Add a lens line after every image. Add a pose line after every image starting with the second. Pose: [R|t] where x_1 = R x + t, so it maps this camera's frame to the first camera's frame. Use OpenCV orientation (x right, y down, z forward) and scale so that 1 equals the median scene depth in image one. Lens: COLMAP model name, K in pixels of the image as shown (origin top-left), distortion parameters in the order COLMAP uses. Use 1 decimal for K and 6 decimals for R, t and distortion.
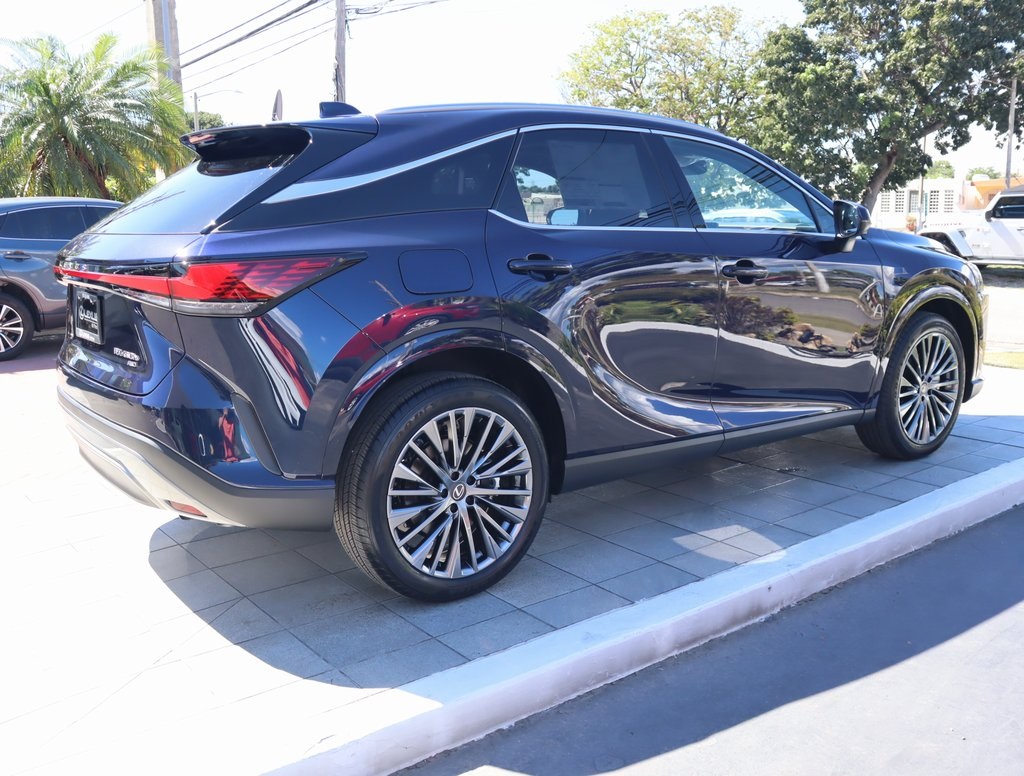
lens RADIAL K [[941.2, 0, 514.7], [0, 941.2, 412.0], [0, 0, 1]] dist [-0.081227, 0.087676]
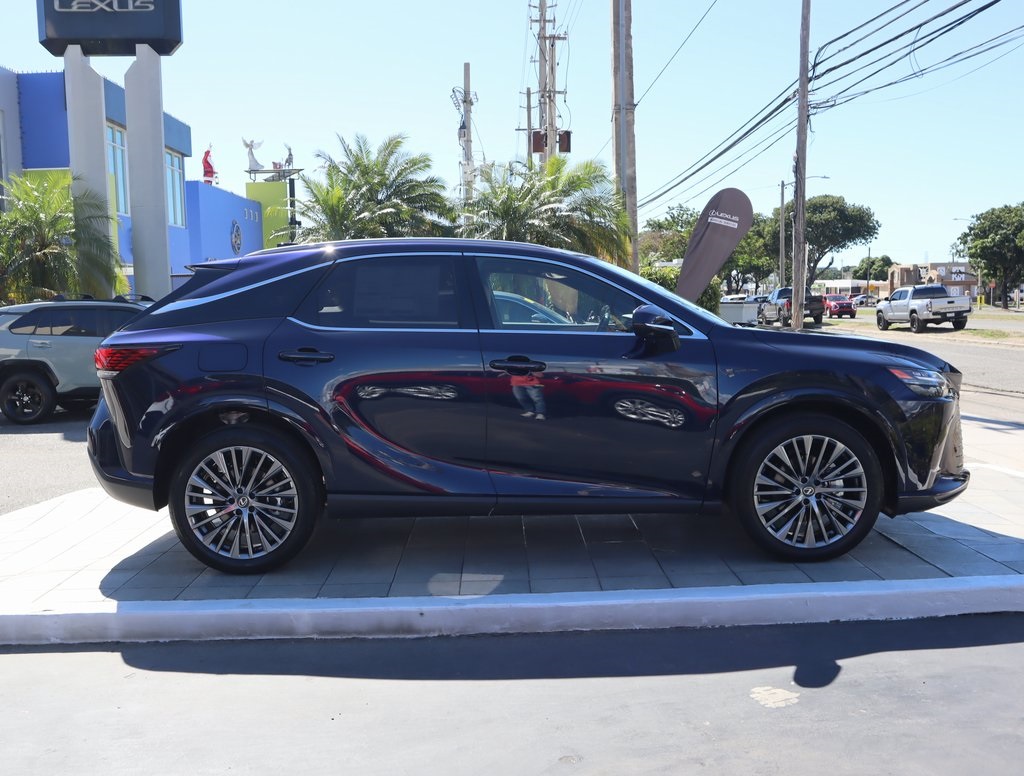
lens RADIAL K [[941.2, 0, 514.7], [0, 941.2, 412.0], [0, 0, 1]] dist [-0.081227, 0.087676]
pose [[0.802423, 0.067089, -0.592972, 1.059961], [-0.115900, 0.992260, -0.044574, -0.038367], [0.585392, 0.104492, 0.803988, 0.026790]]
